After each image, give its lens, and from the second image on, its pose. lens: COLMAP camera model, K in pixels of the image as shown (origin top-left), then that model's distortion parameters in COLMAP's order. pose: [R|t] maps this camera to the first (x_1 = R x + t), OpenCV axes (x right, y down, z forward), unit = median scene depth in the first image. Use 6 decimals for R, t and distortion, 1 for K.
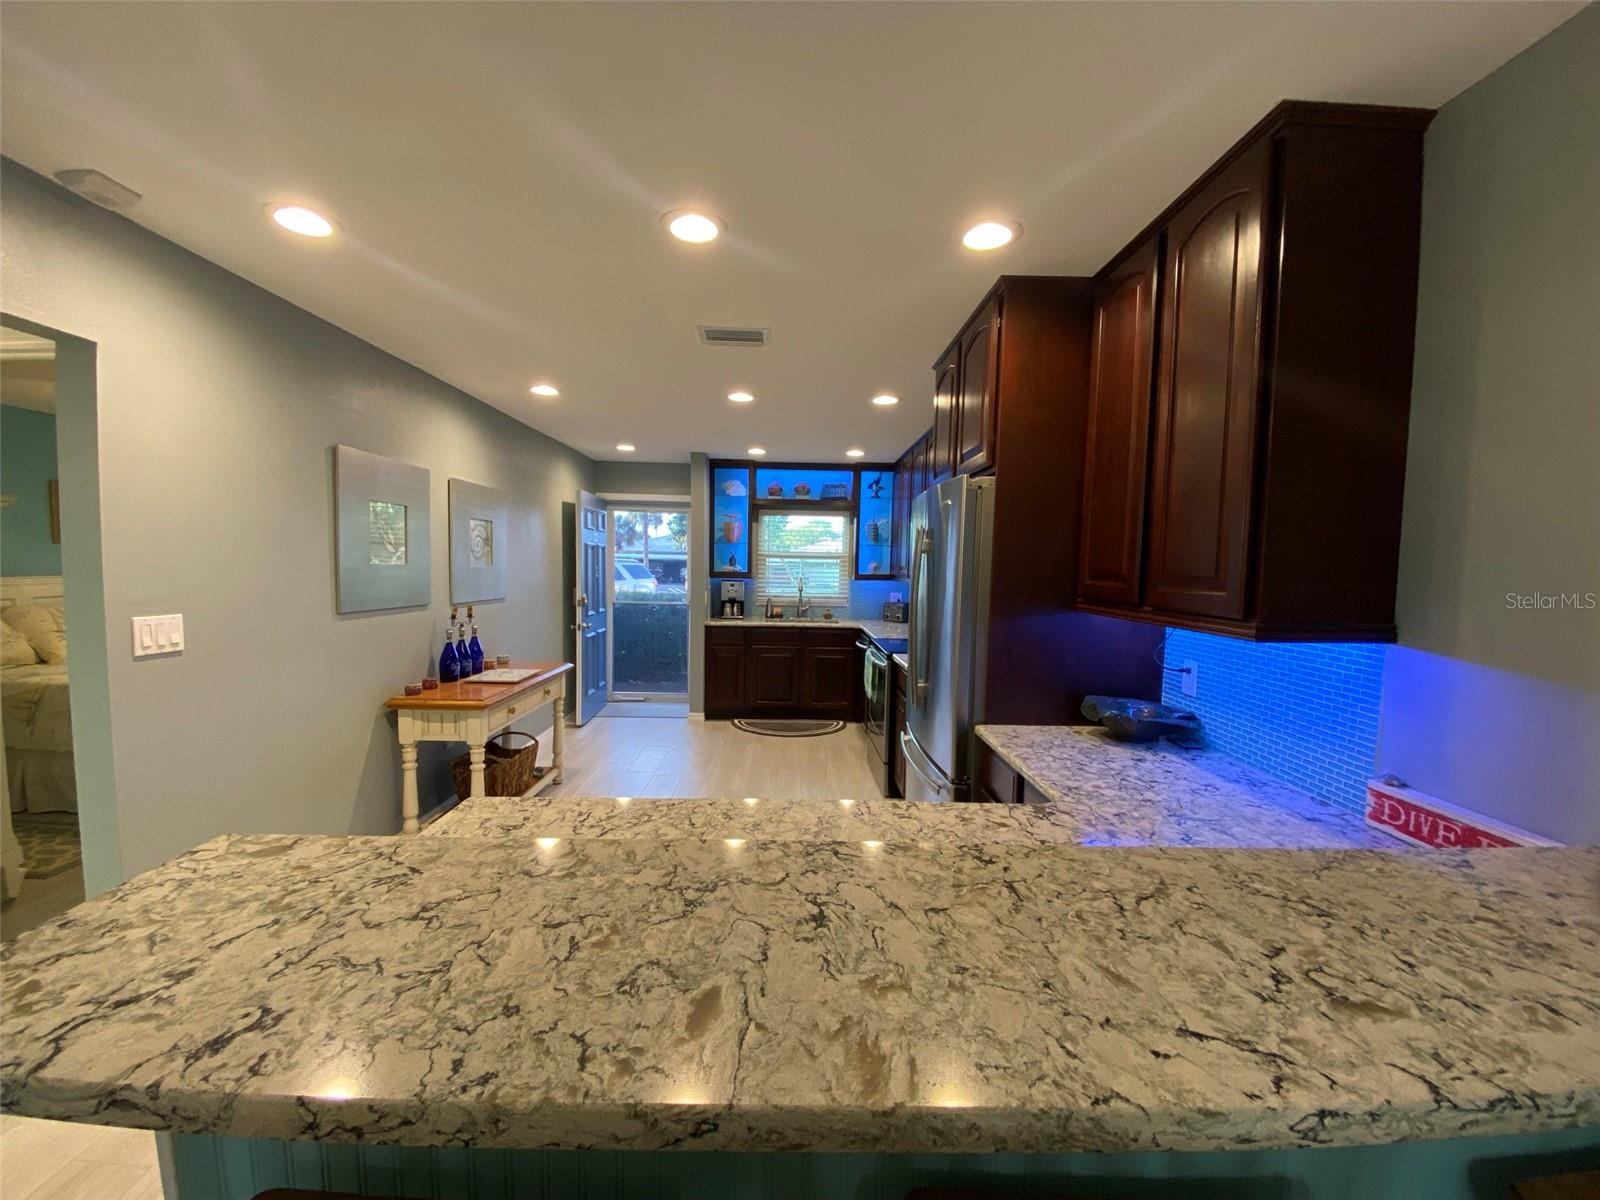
lens RADIAL K [[626.0, 0, 800.0], [0, 626.0, 600.0], [0, 0, 1]] dist [0.032158, -0.017984]
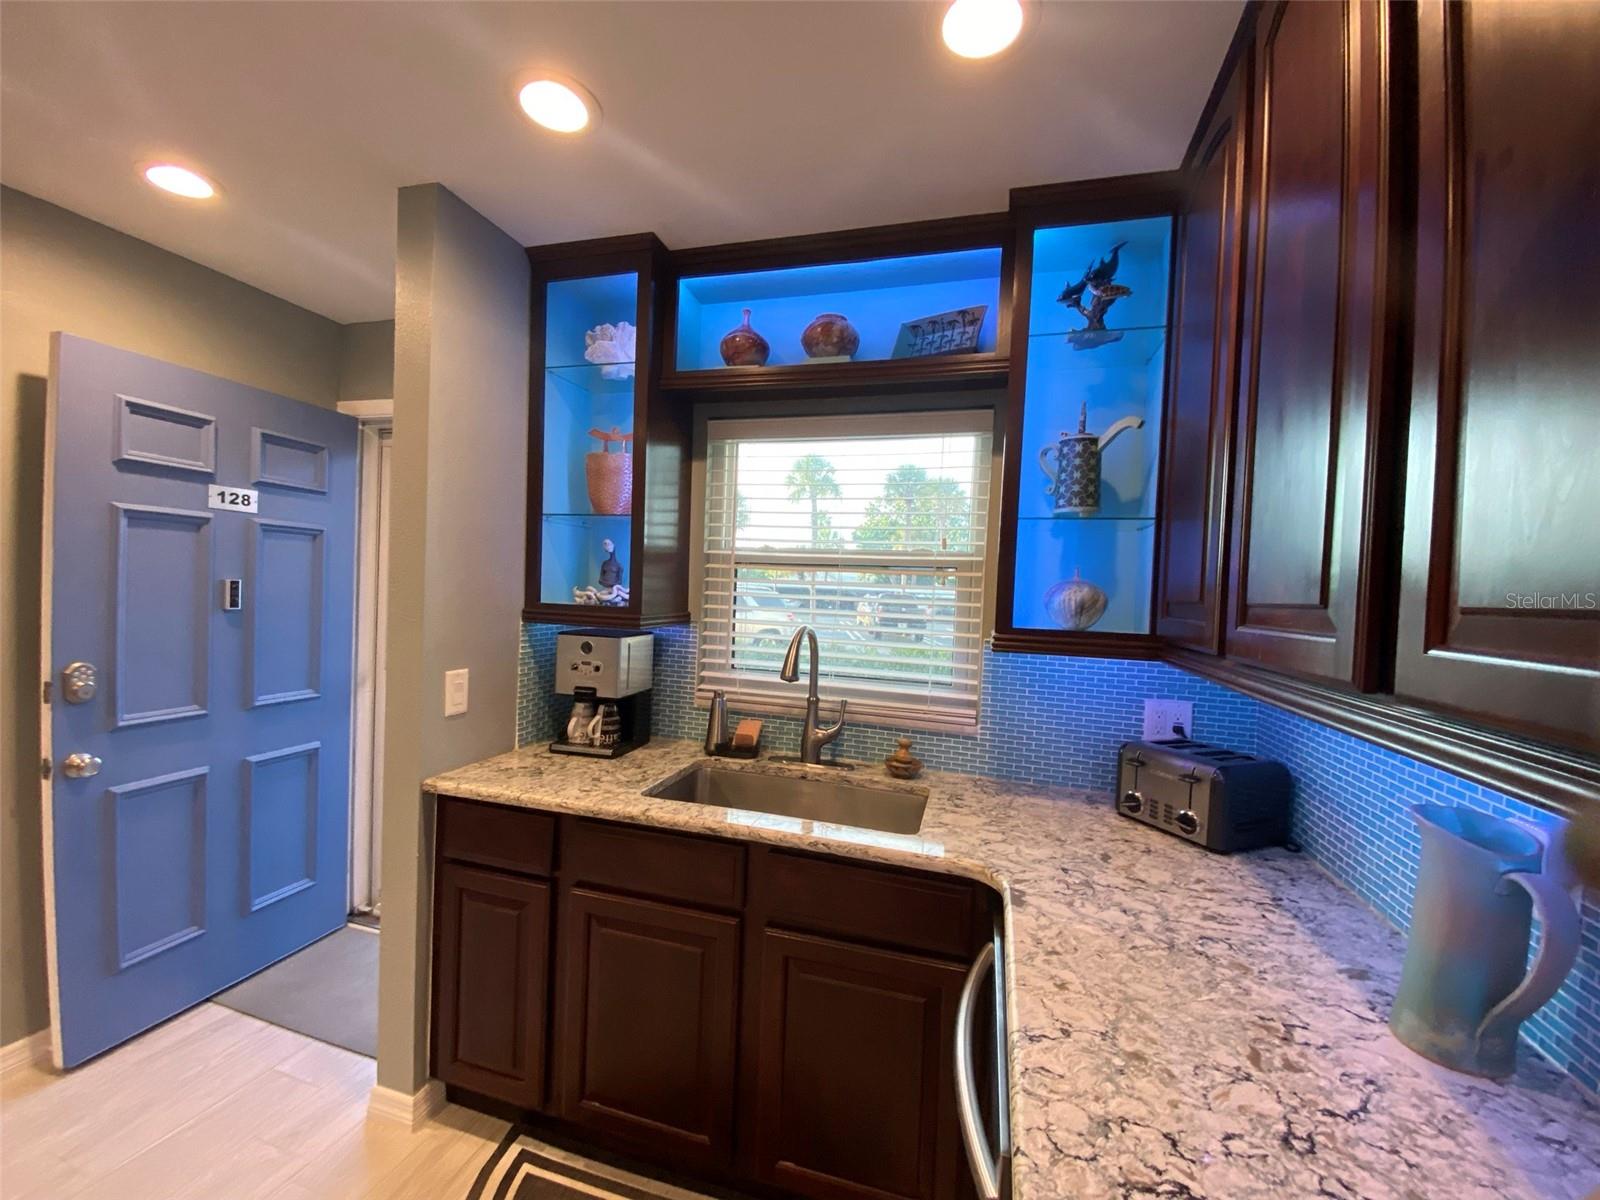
lens RADIAL K [[626.0, 0, 800.0], [0, 626.0, 600.0], [0, 0, 1]] dist [0.032158, -0.017984]
pose [[0.957796, 0.025947, -0.286275, 0.082774], [-0.040486, 0.998167, -0.044985, -0.037339], [0.284583, 0.054676, 0.957091, 0.725853]]
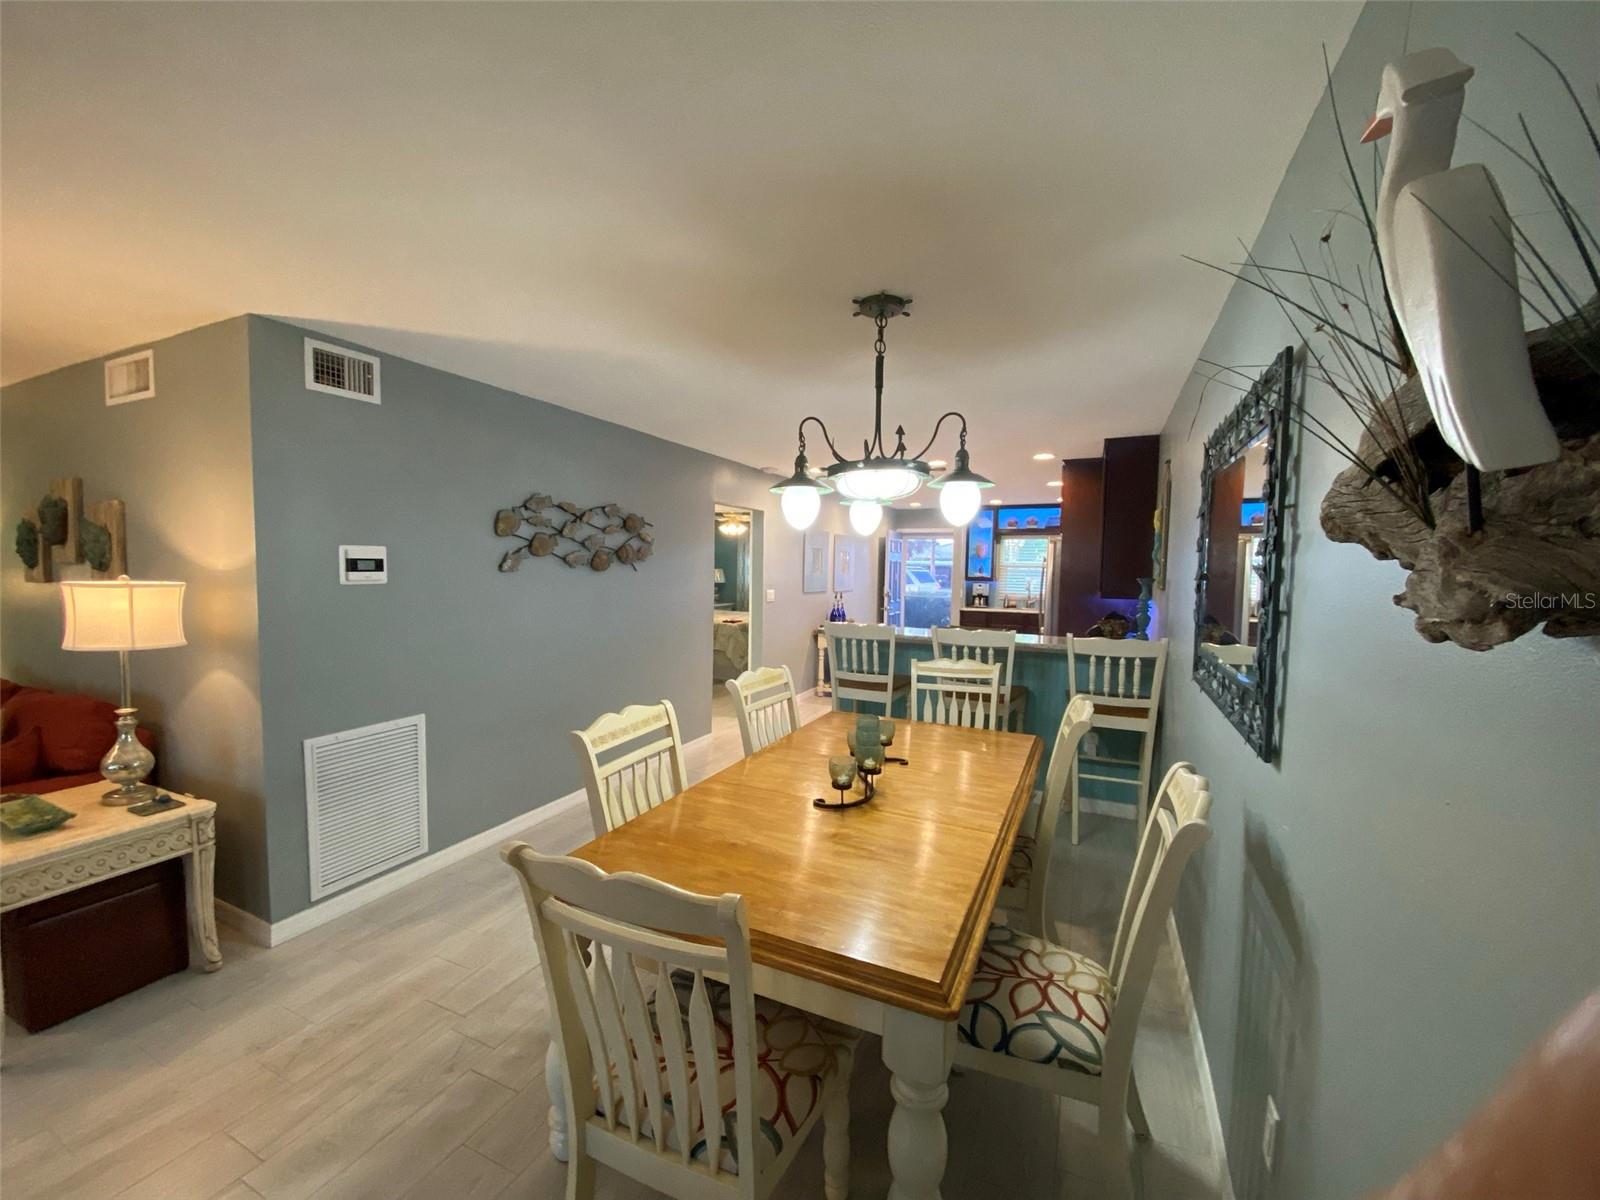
lens RADIAL K [[661.2, 0, 795.3], [0, 661.2, 607.6], [0, 0, 1]] dist [0.025013, -0.022207]
pose [[0.899886, 0.022750, -0.435531, 0.194357], [-0.022139, 0.999734, 0.006478, 0.029939], [0.435563, 0.003813, 0.900150, -0.670879]]
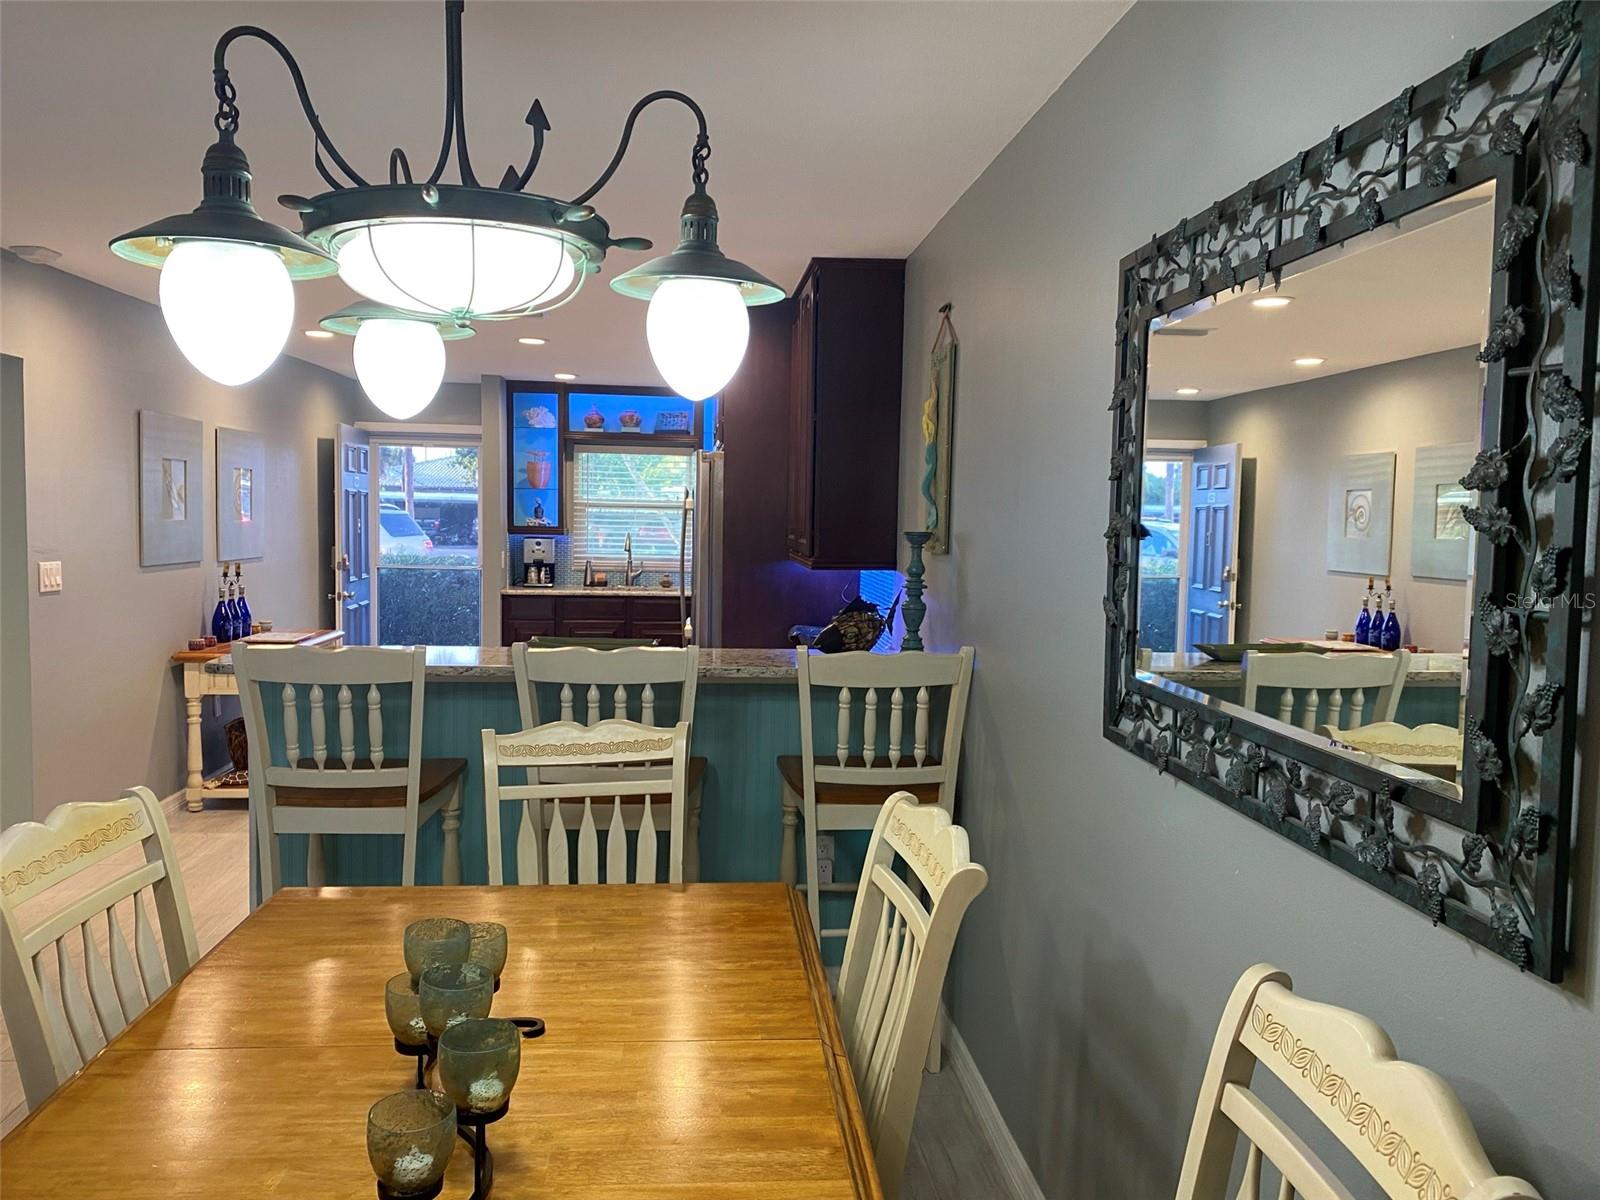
lens RADIAL K [[1243.2, 0, 805.8], [0, 1243.2, 595.7], [0, 0, 1]] dist [0.049528, -0.054825]
pose [[0.997490, -0.004879, 0.070639, 0.111011], [0.003972, 0.999908, 0.012988, 0.021996], [-0.070696, -0.012675, 0.997417, -0.550144]]
